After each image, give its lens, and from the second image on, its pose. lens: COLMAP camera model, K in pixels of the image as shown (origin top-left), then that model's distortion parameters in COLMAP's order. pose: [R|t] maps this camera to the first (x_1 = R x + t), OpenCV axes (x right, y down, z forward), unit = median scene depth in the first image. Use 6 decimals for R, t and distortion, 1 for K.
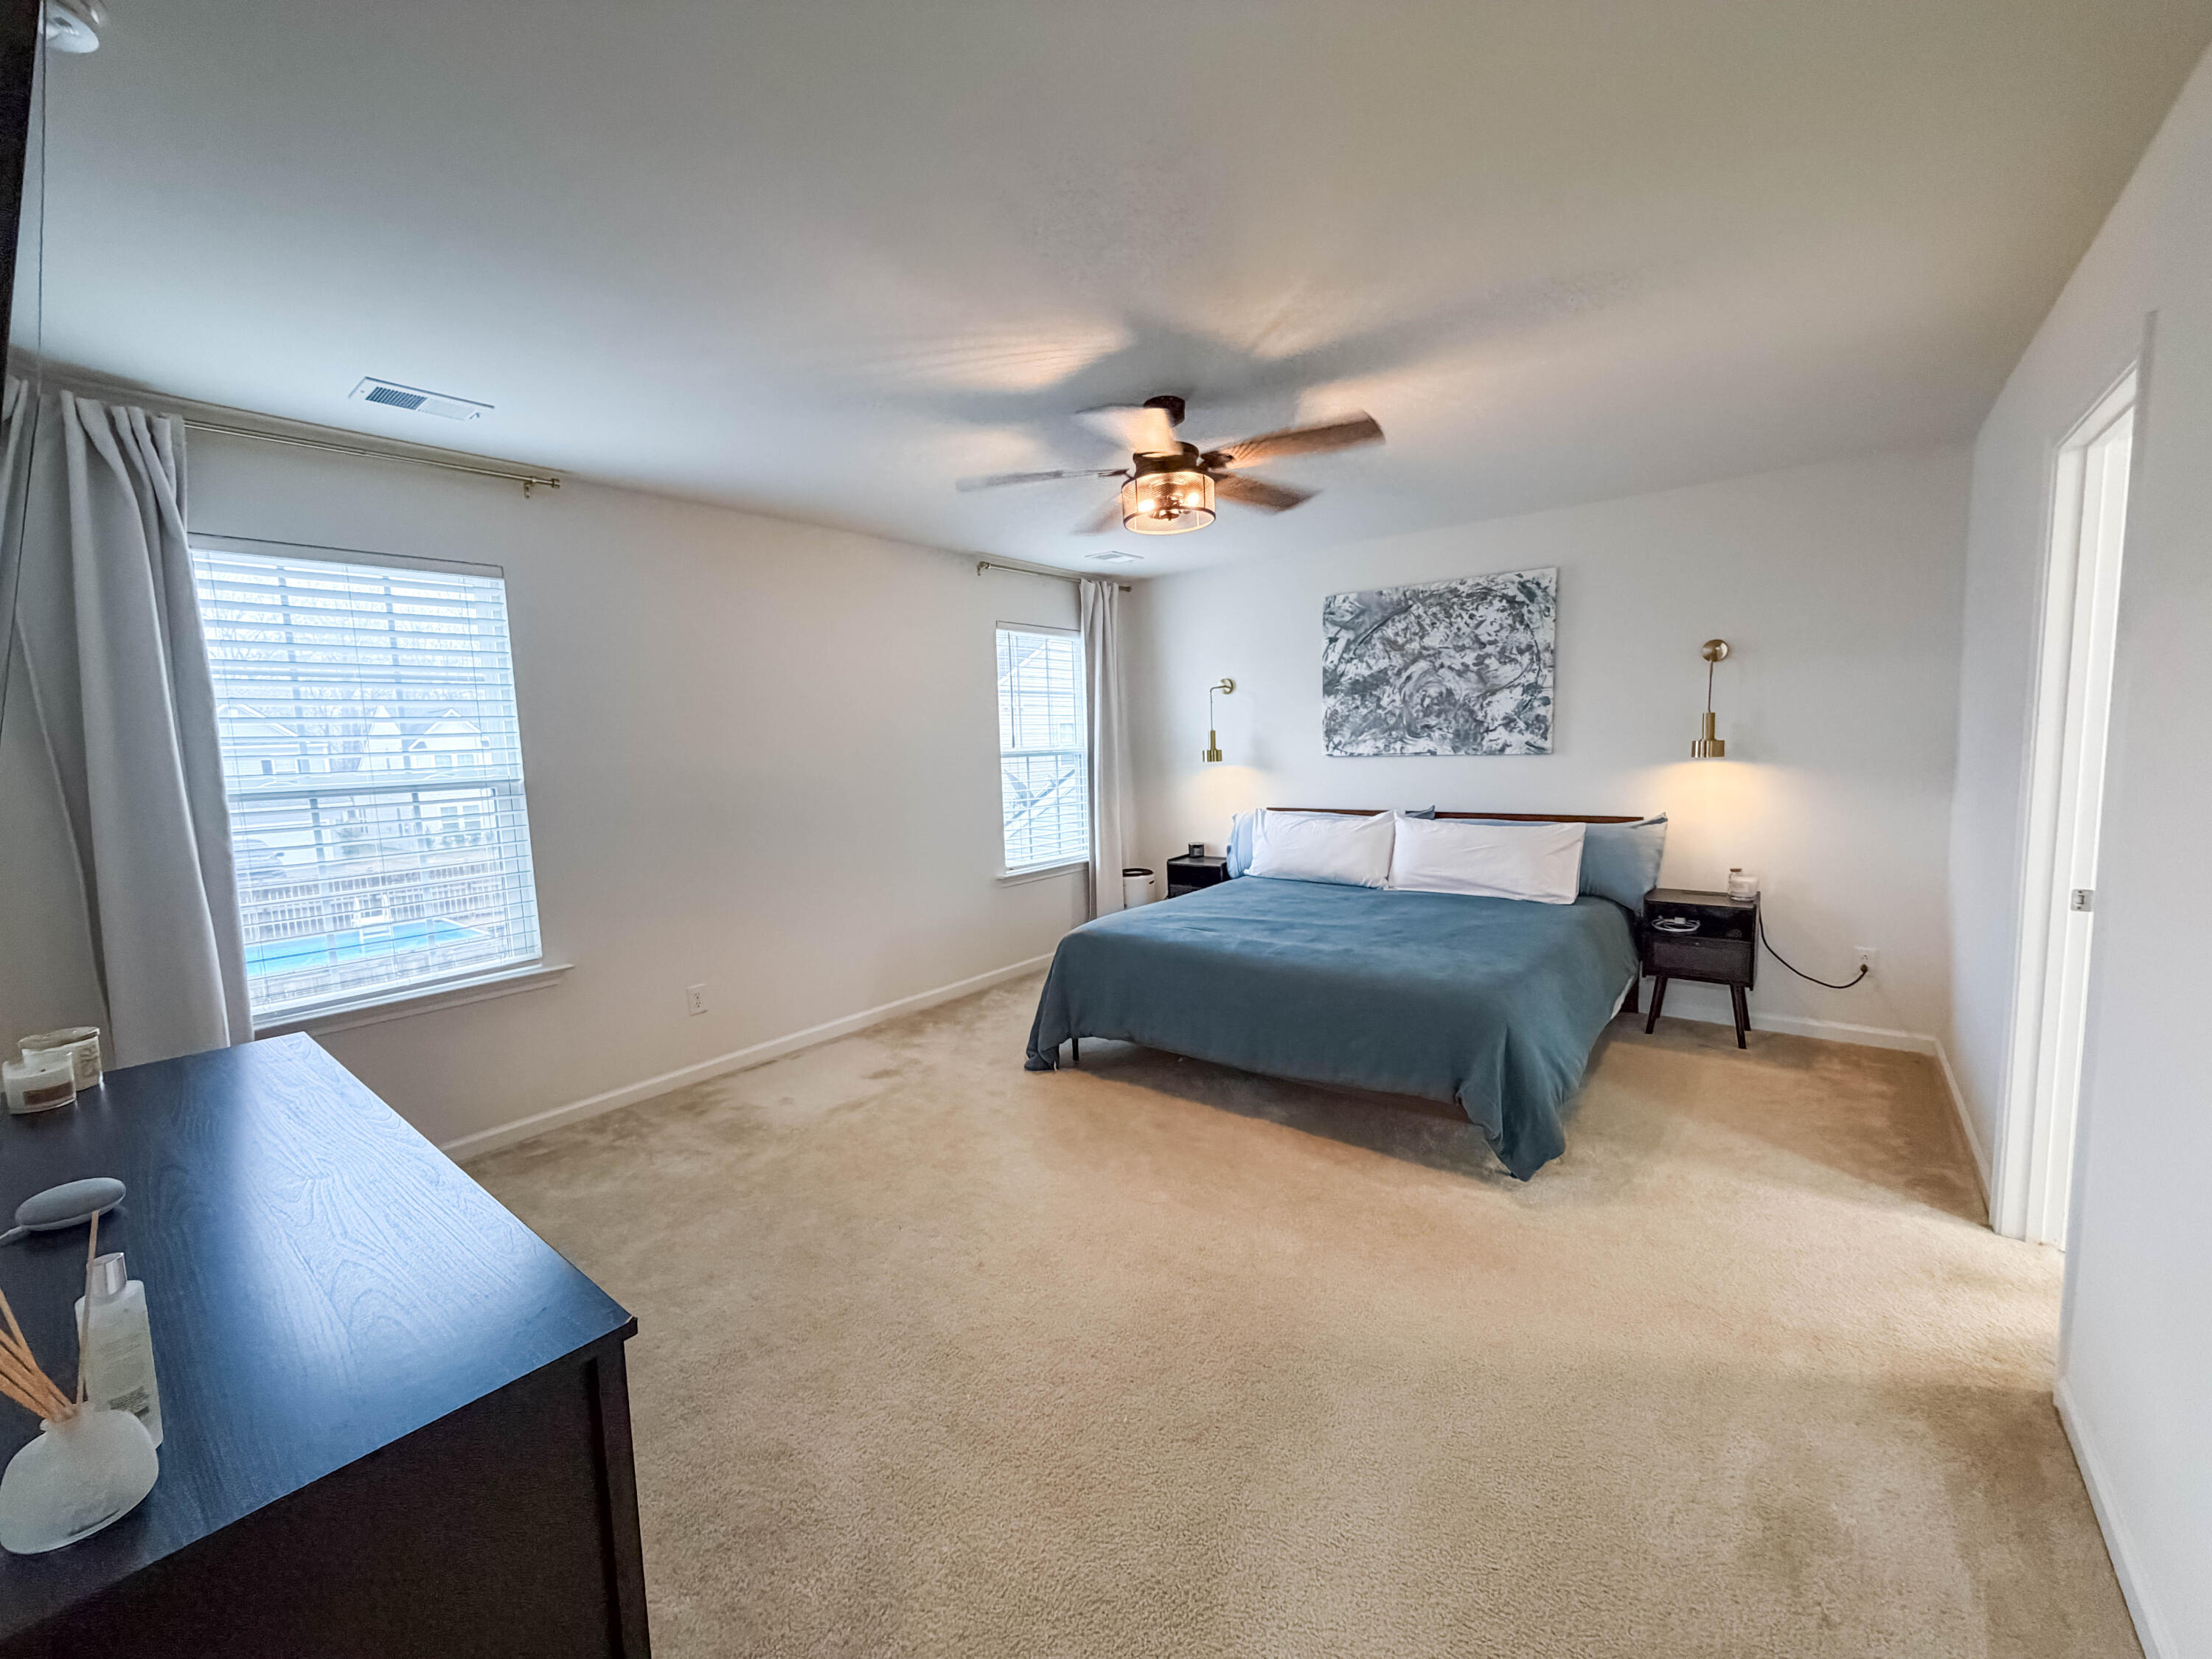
lens RADIAL K [[894.4, 0, 1106.0], [0, 894.4, 829.5], [0, 0, 1]] dist [-0.000226, -0.000002]
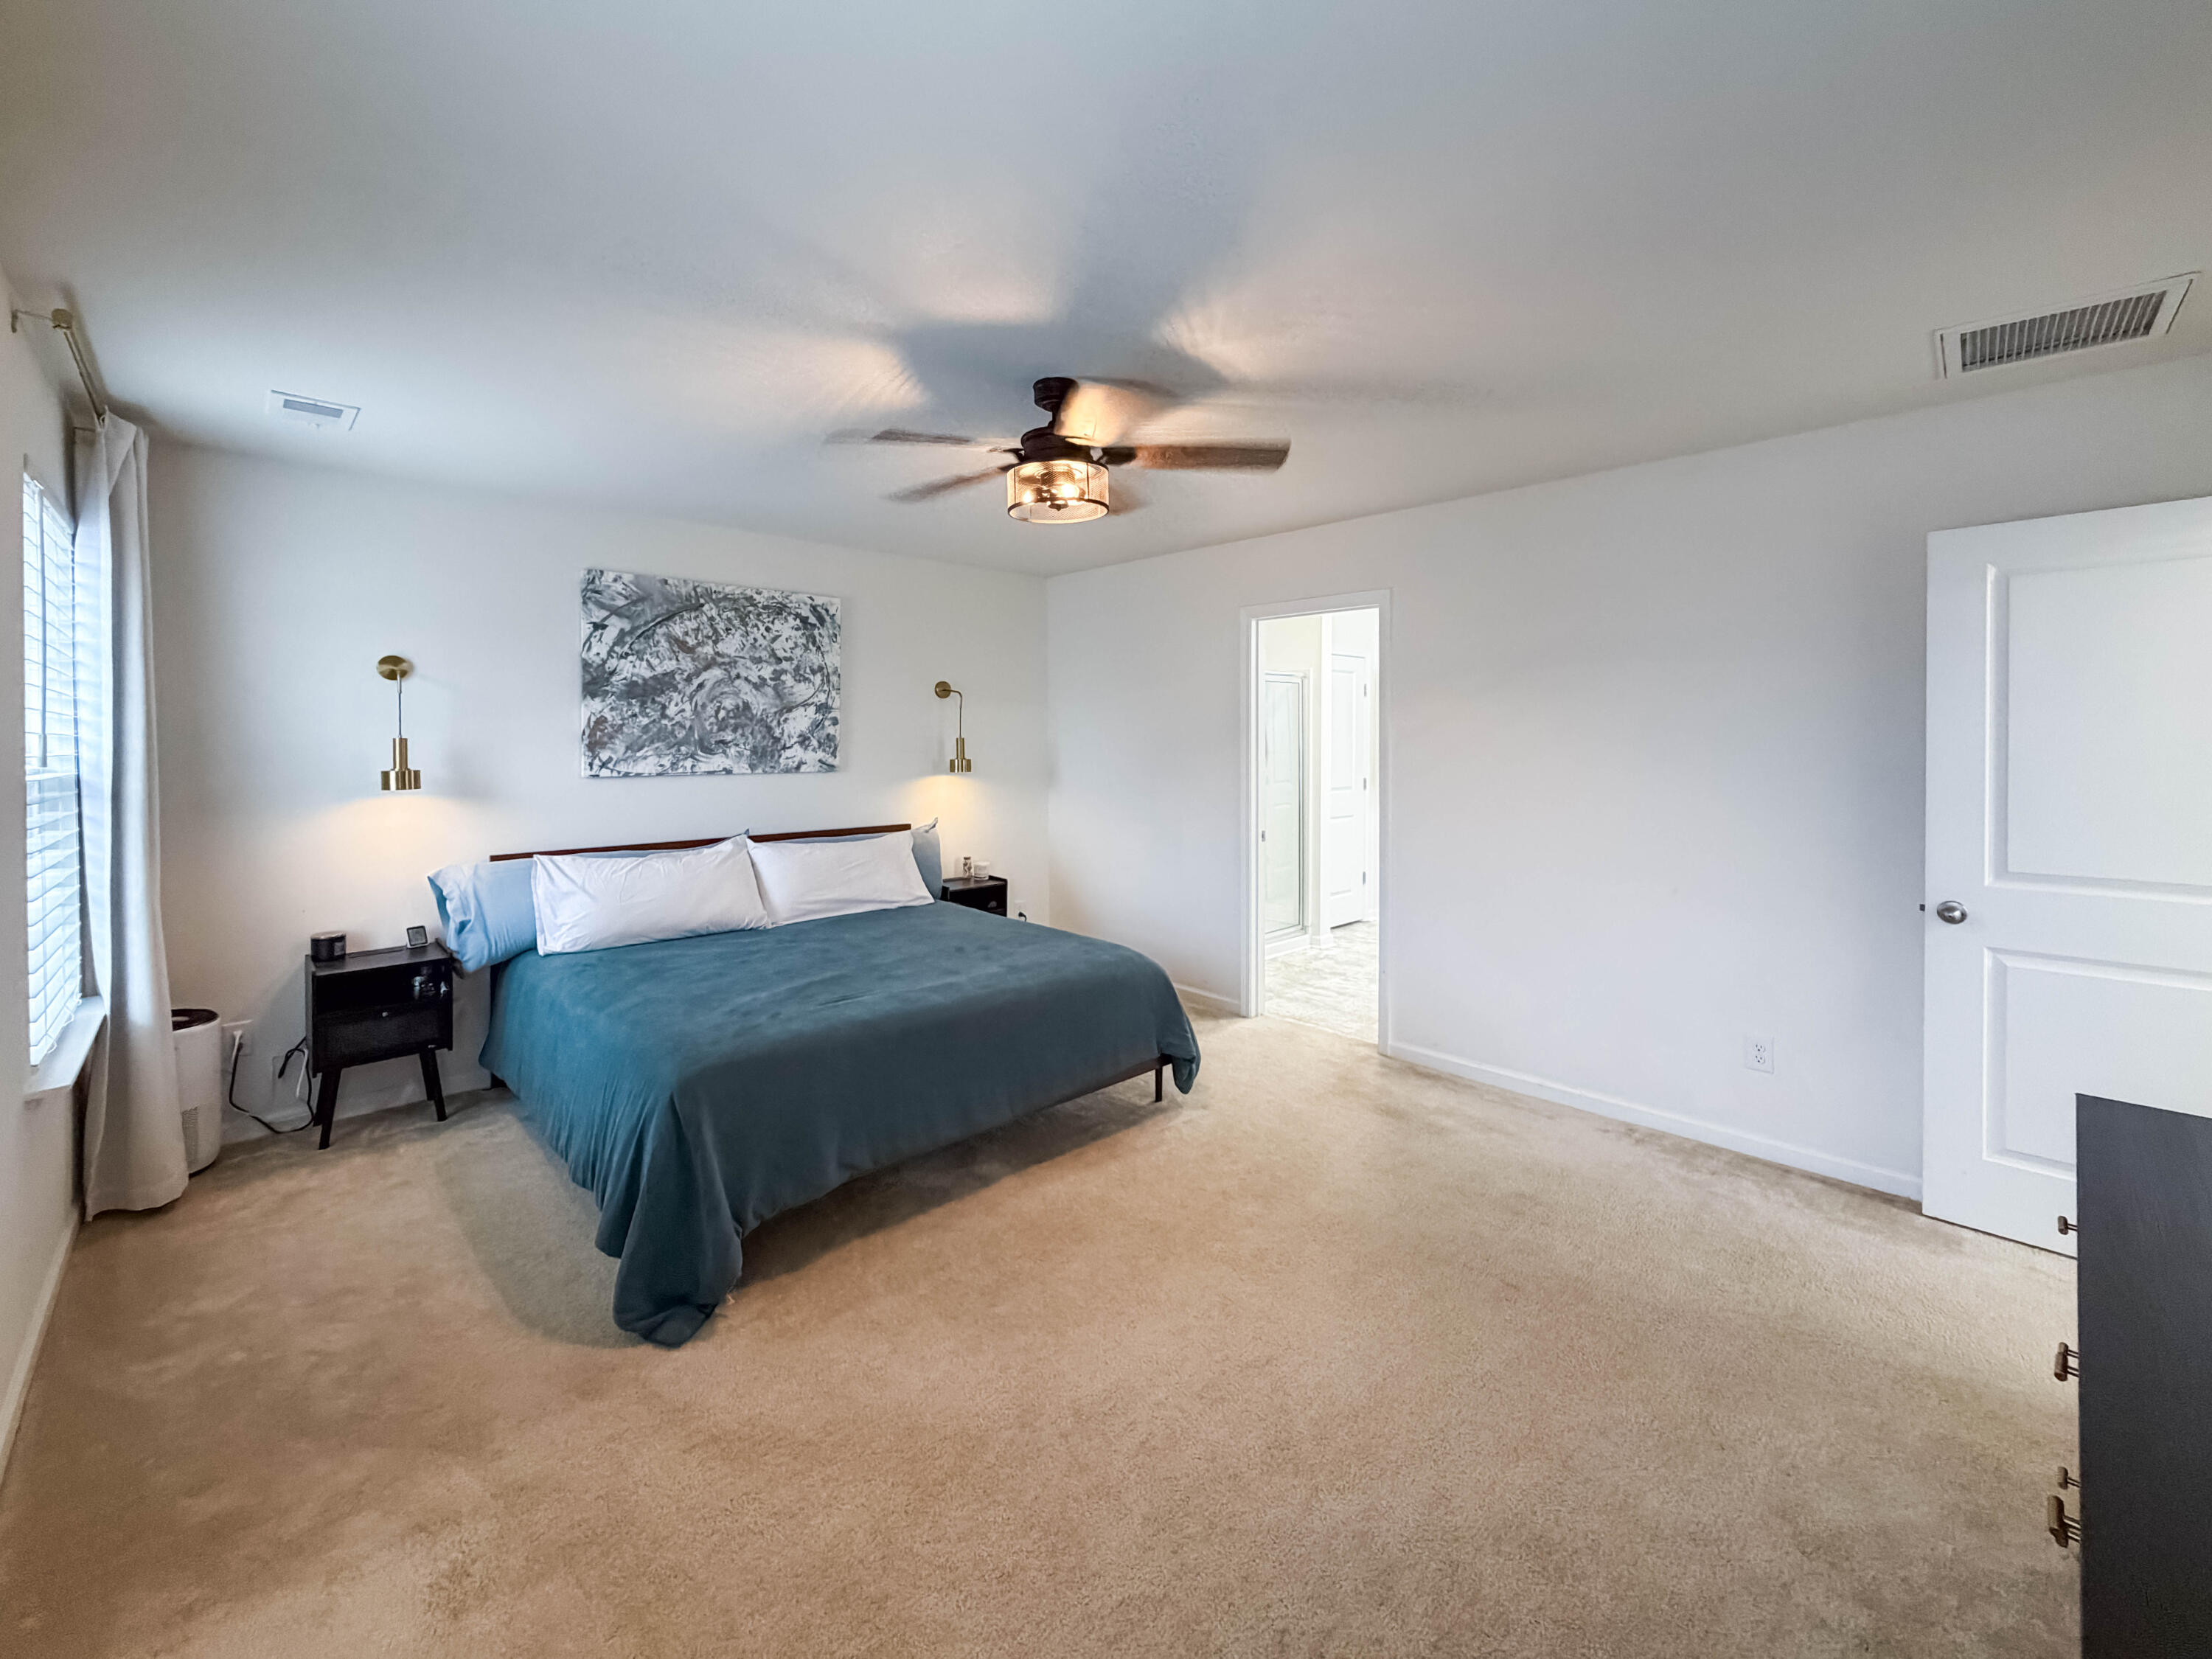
lens RADIAL K [[915.3, 0, 1104.3], [0, 915.3, 745.8], [0, 0, 1]] dist [0.000238, 0.000055]
pose [[0.130928, 0.027779, 0.991003, -0.498981], [0.103138, 0.993802, -0.041484, -0.034938], [-0.986012, 0.107642, 0.127251, 0.517869]]
